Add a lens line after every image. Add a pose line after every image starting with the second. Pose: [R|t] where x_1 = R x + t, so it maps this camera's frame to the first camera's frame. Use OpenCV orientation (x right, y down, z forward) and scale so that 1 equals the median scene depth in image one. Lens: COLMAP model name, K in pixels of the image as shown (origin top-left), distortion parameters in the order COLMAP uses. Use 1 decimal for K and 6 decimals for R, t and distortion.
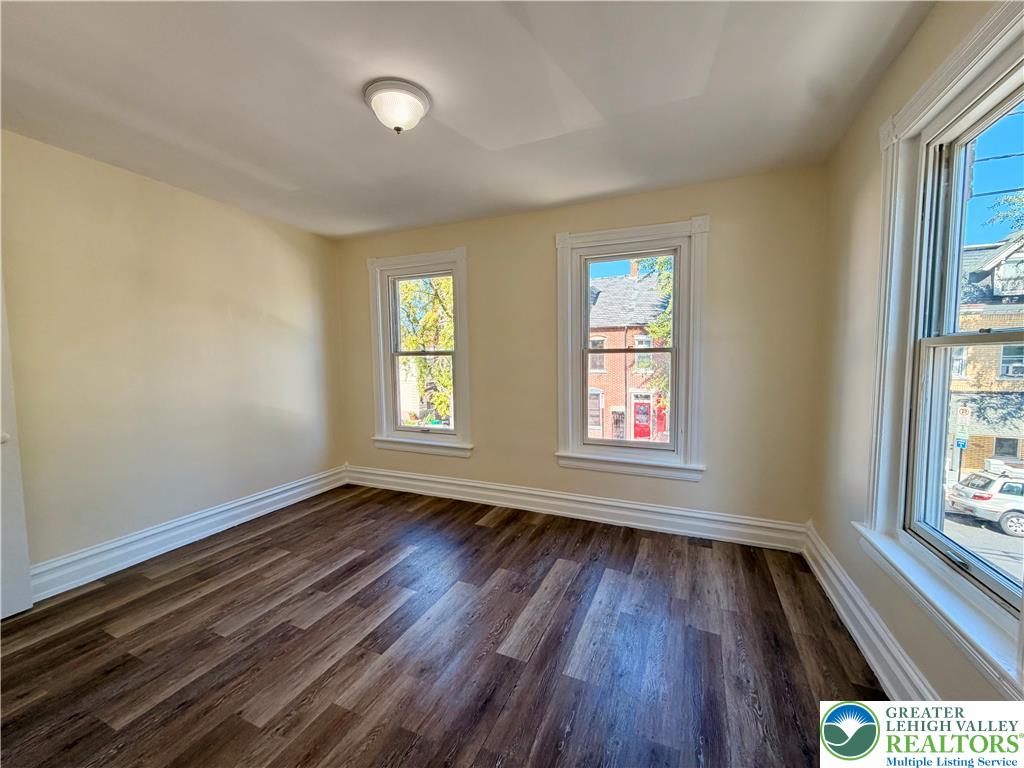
lens RADIAL K [[407.4, 0, 509.1], [0, 407.4, 383.3], [0, 0, 1]] dist [-0.001839, 0.000242]
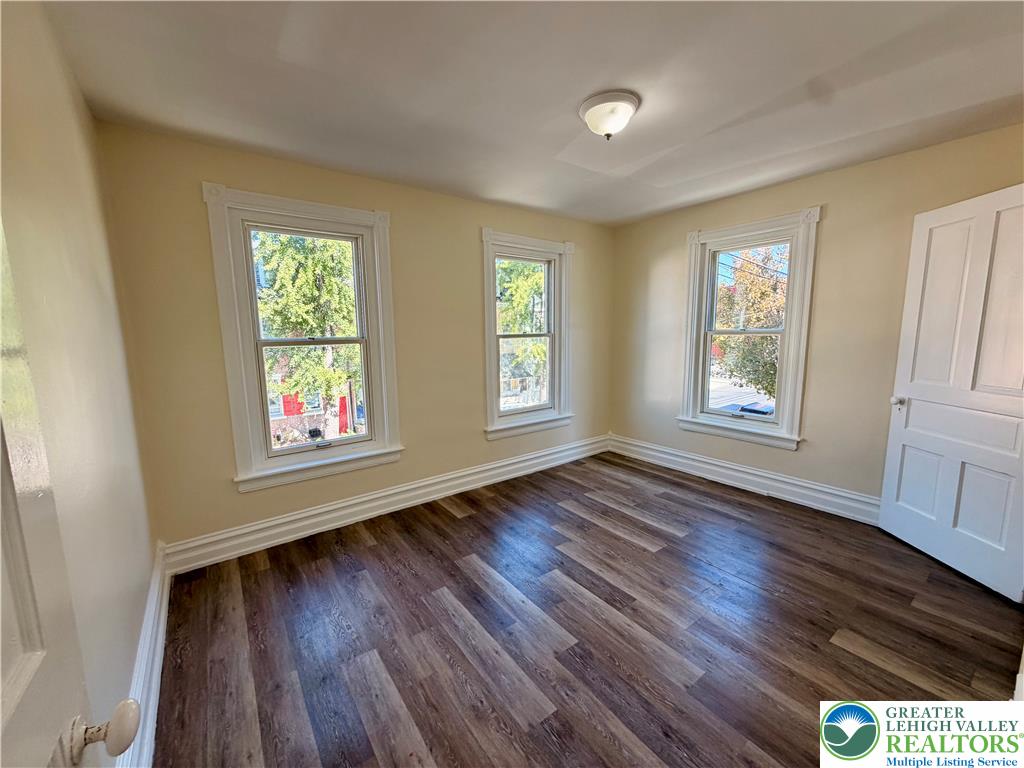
lens RADIAL K [[407.4, 0, 513.2], [0, 407.4, 381.1], [0, 0, 1]] dist [-0.001839, 0.000242]
pose [[0.489792, -0.108132, 0.865108, -0.891527], [0.066211, 0.994027, 0.086760, -0.056297], [-0.869321, 0.014785, 0.494026, 0.443250]]
